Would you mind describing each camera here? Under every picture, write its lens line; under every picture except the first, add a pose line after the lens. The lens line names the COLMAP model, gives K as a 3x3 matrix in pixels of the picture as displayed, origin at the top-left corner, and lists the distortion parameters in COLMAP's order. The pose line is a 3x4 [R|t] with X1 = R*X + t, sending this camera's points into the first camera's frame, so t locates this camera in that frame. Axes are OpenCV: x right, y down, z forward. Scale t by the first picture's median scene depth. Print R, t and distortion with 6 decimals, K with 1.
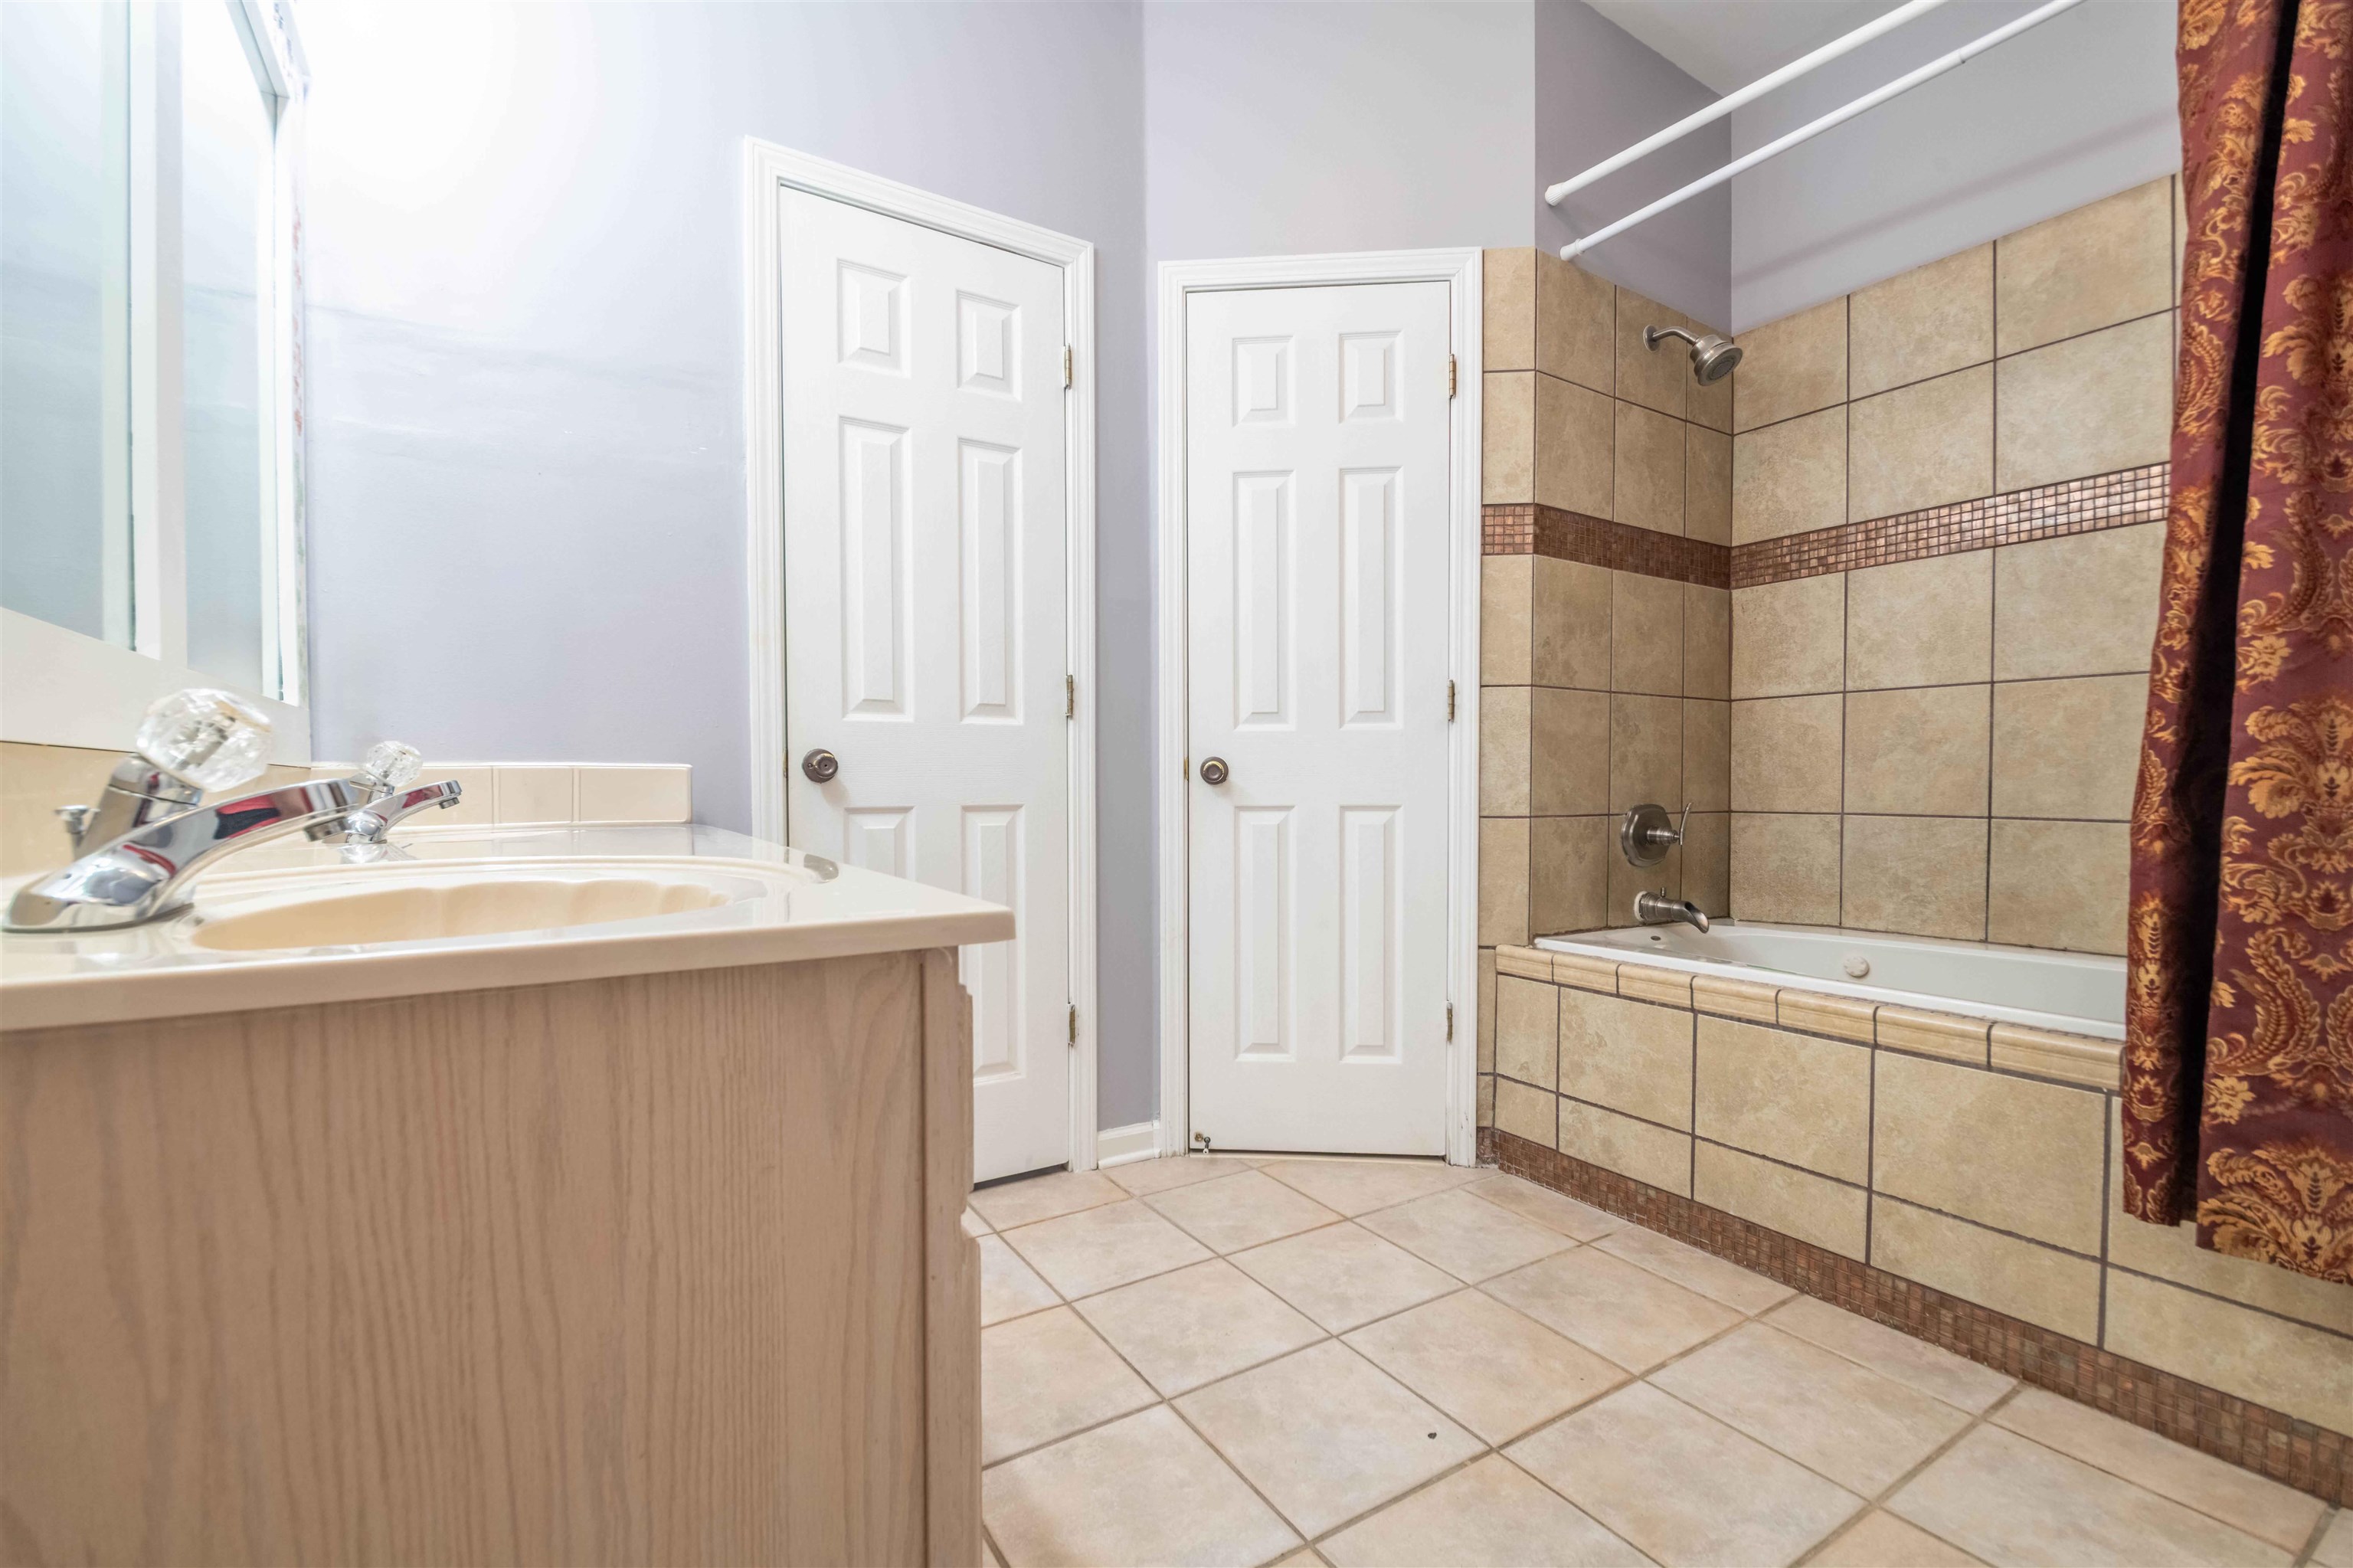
lens RADIAL K [[1051.5, 0, 1153.0], [0, 1051.5, 803.4], [0, 0, 1]] dist [0.001940, -0.011035]
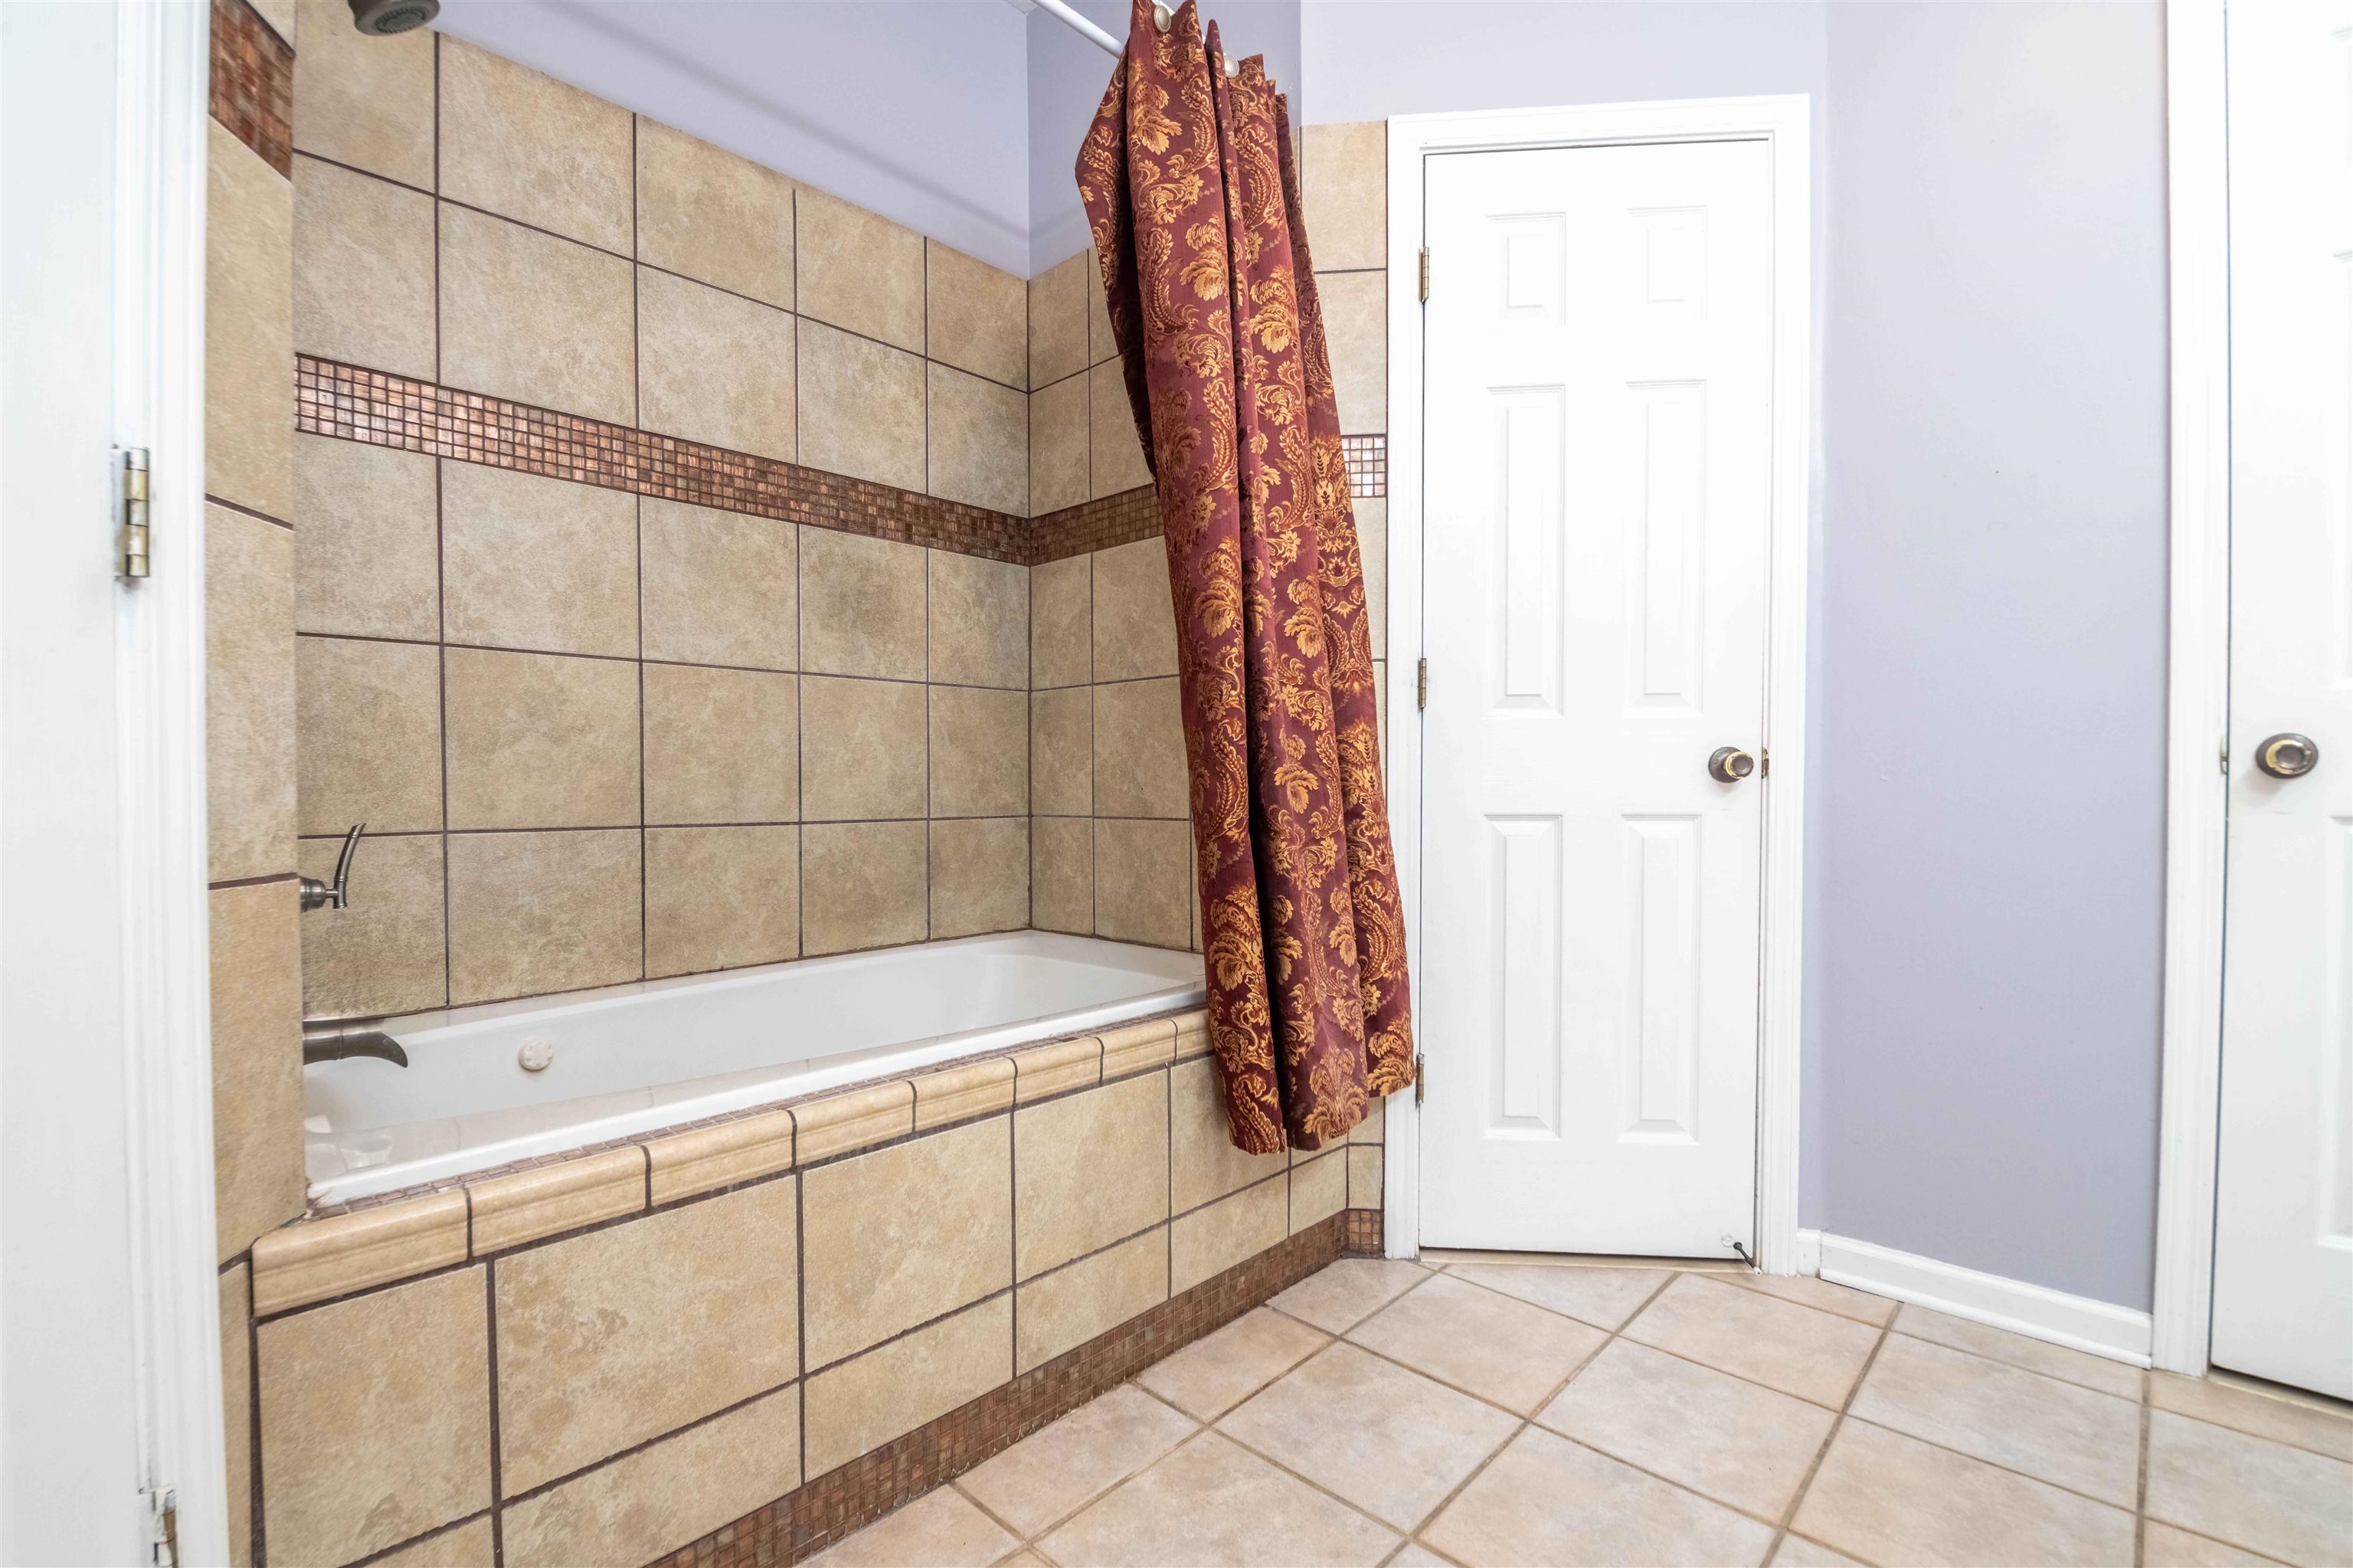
lens RADIAL K [[1051.5, 0, 1153.0], [0, 1051.5, 803.4], [0, 0, 1]] dist [0.001940, -0.011035]
pose [[-0.265414, -0.018400, 0.963959, -0.093614], [0.019360, 0.999515, 0.024409, -0.017148], [-0.963940, 0.025141, -0.264928, 0.847643]]
